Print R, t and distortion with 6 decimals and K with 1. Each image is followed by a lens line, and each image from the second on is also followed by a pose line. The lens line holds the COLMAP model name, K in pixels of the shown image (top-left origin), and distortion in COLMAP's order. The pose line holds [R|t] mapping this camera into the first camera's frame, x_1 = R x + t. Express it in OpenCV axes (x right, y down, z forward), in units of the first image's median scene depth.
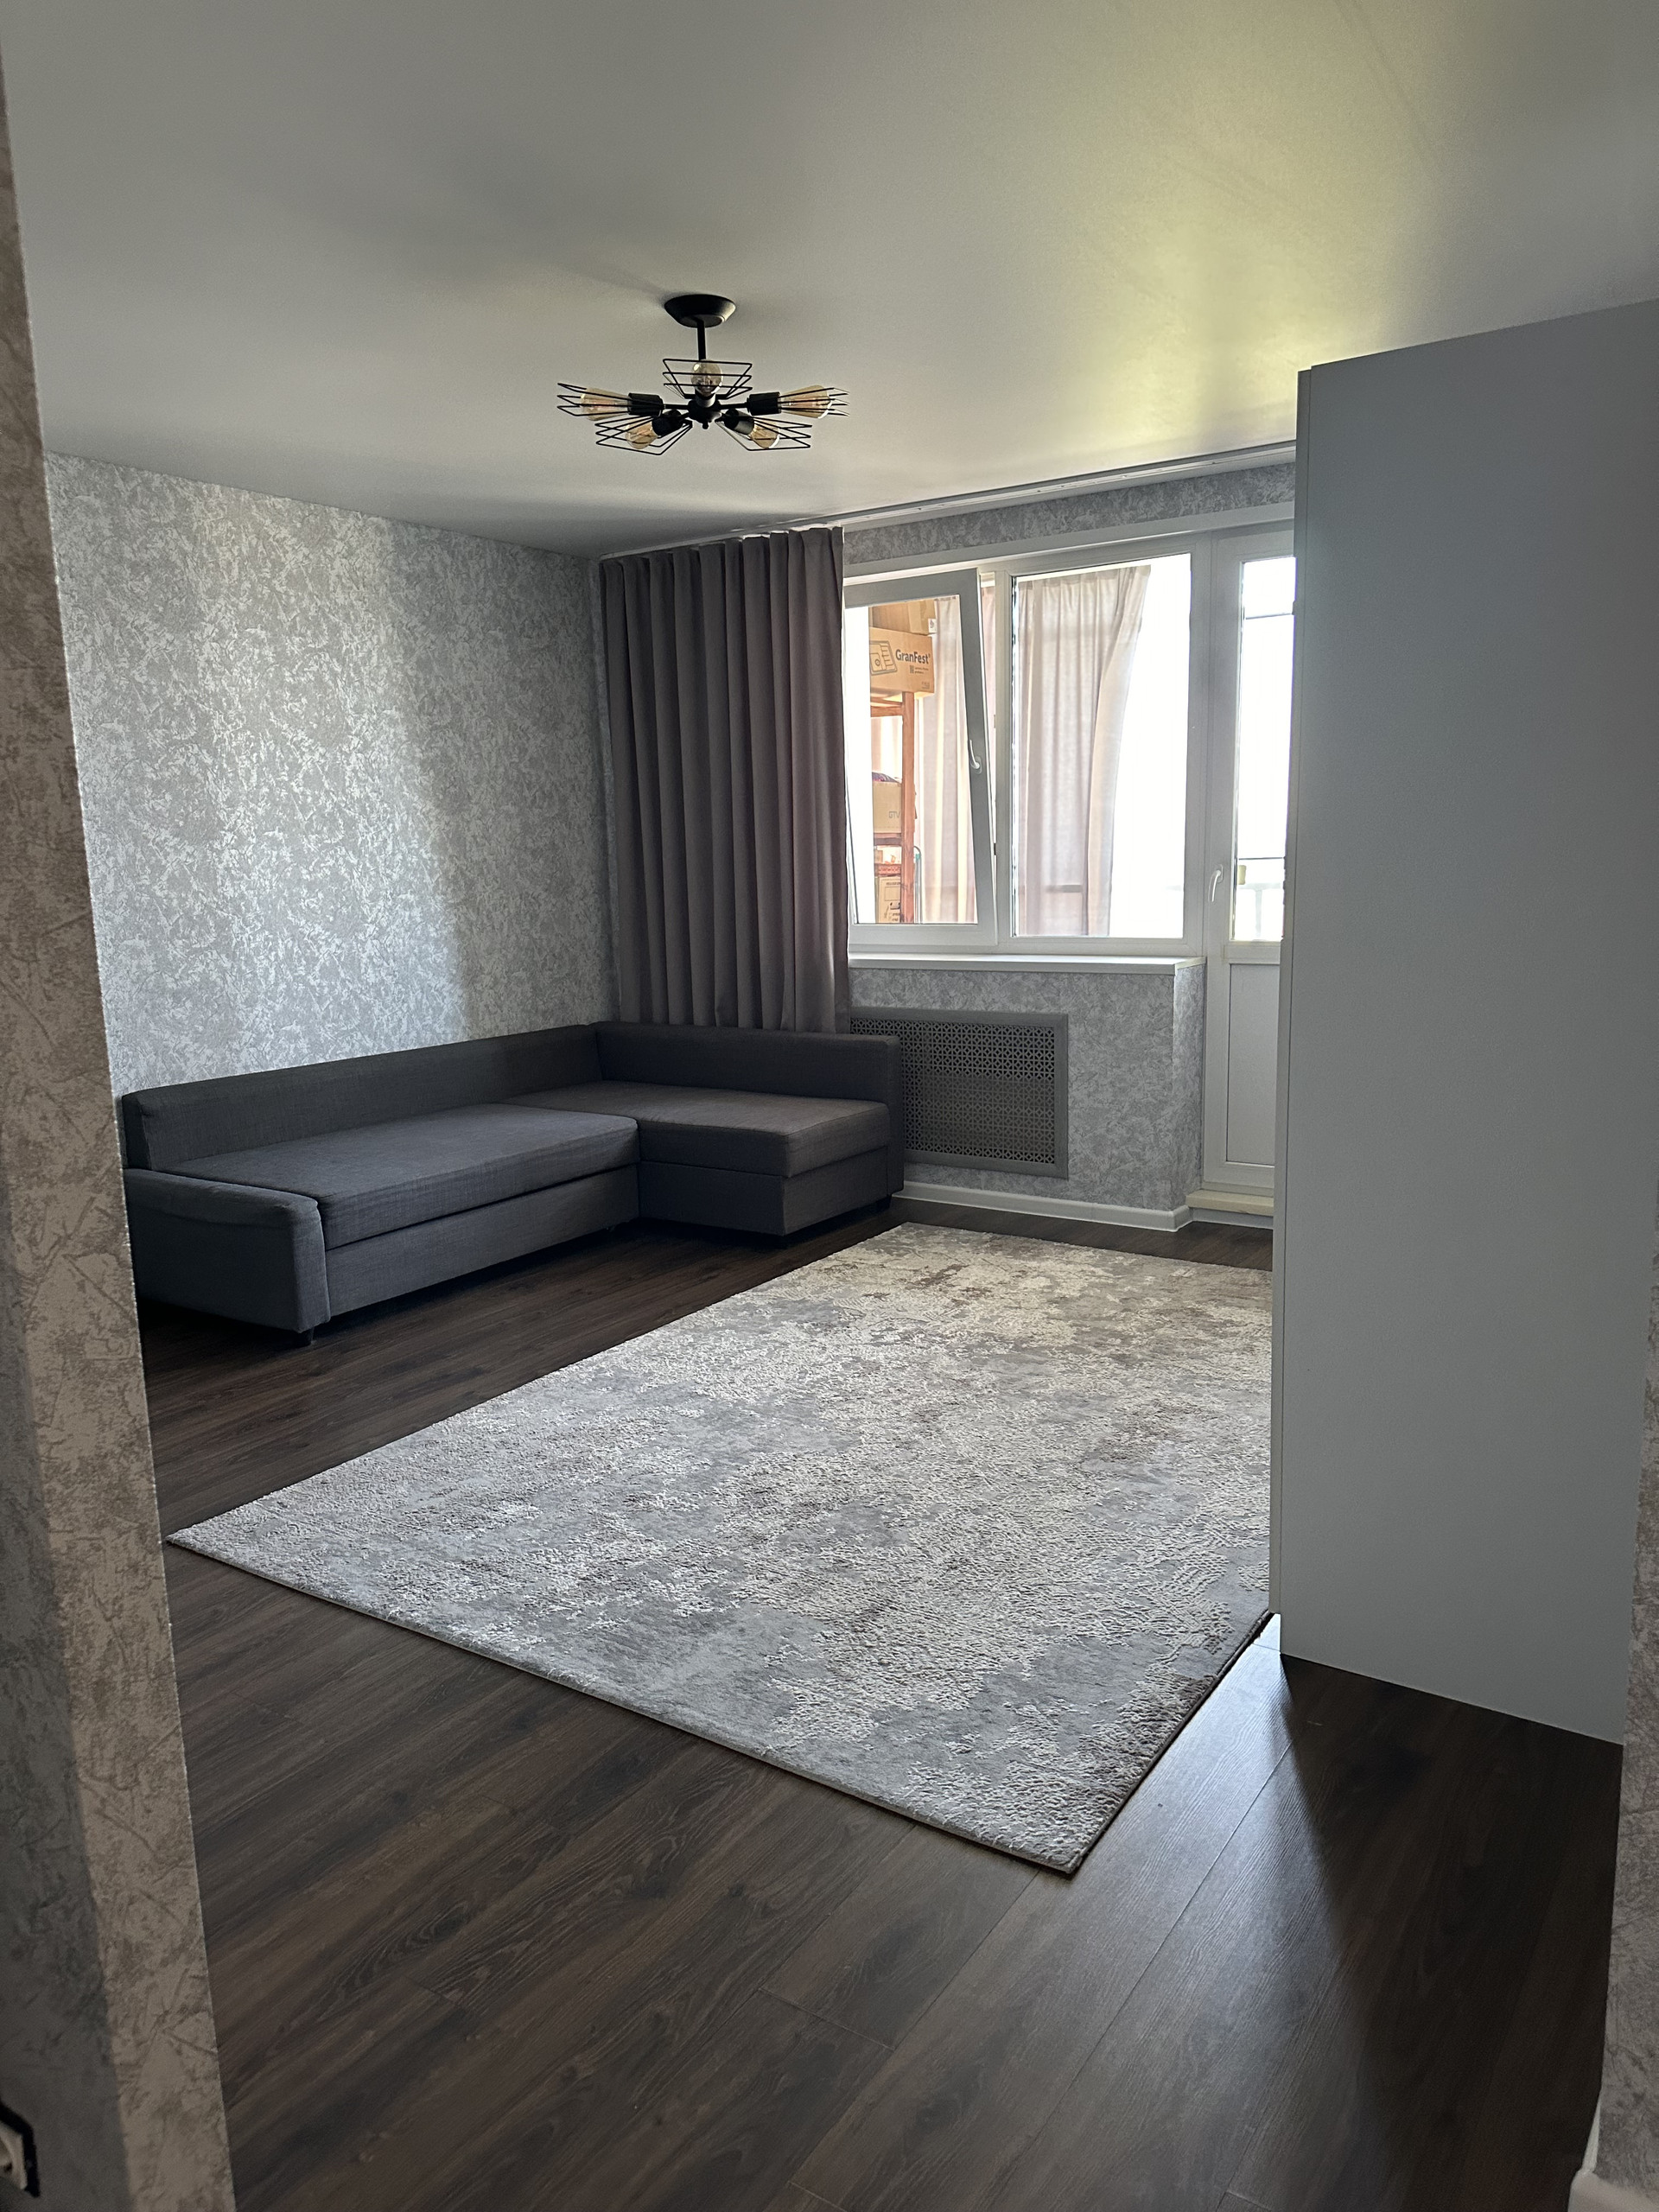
lens RADIAL K [[1543.3, 0, 830.1], [0, 1543.3, 1114.1], [0, 0, 1]] dist [0.194004, -0.406880]
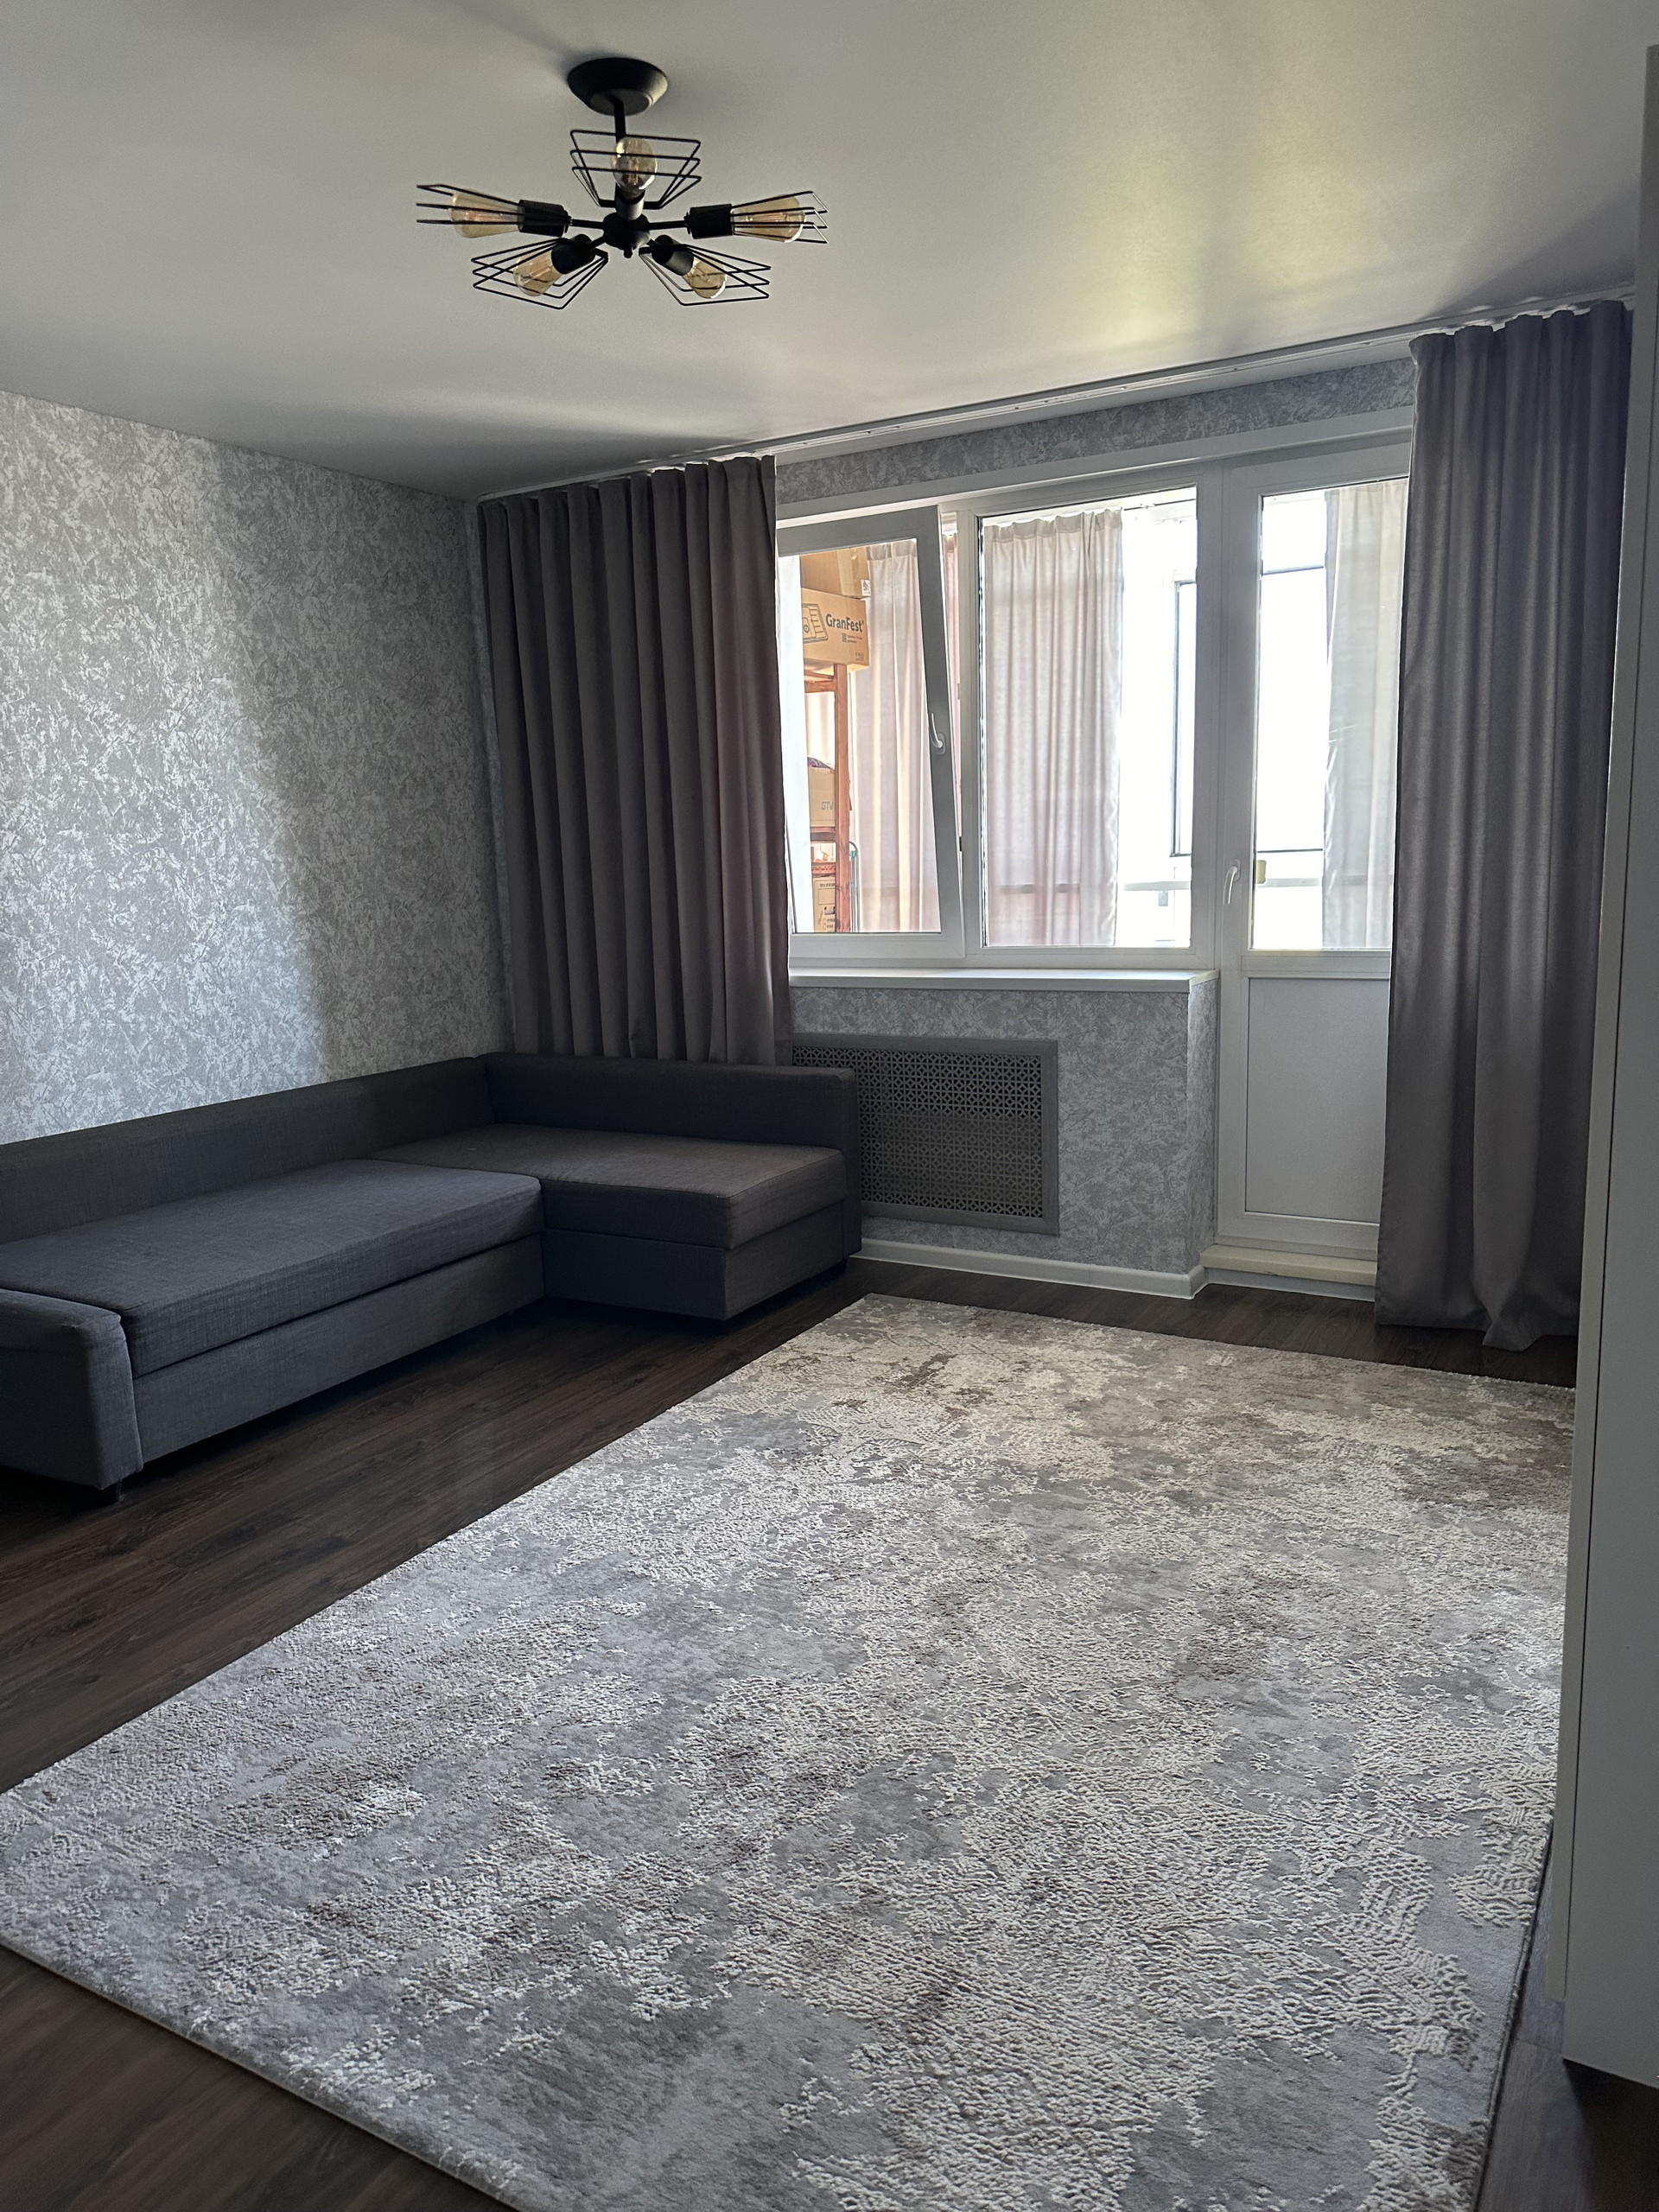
lens RADIAL K [[1541.4, 0, 818.2], [0, 1541.4, 1122.6], [0, 0, 1]] dist [0.143058, -0.250069]
pose [[0.997860, -0.020419, 0.062125, -0.030235], [0.019956, 0.999768, 0.008072, -0.031684], [-0.062275, -0.006815, 0.998036, 0.189305]]
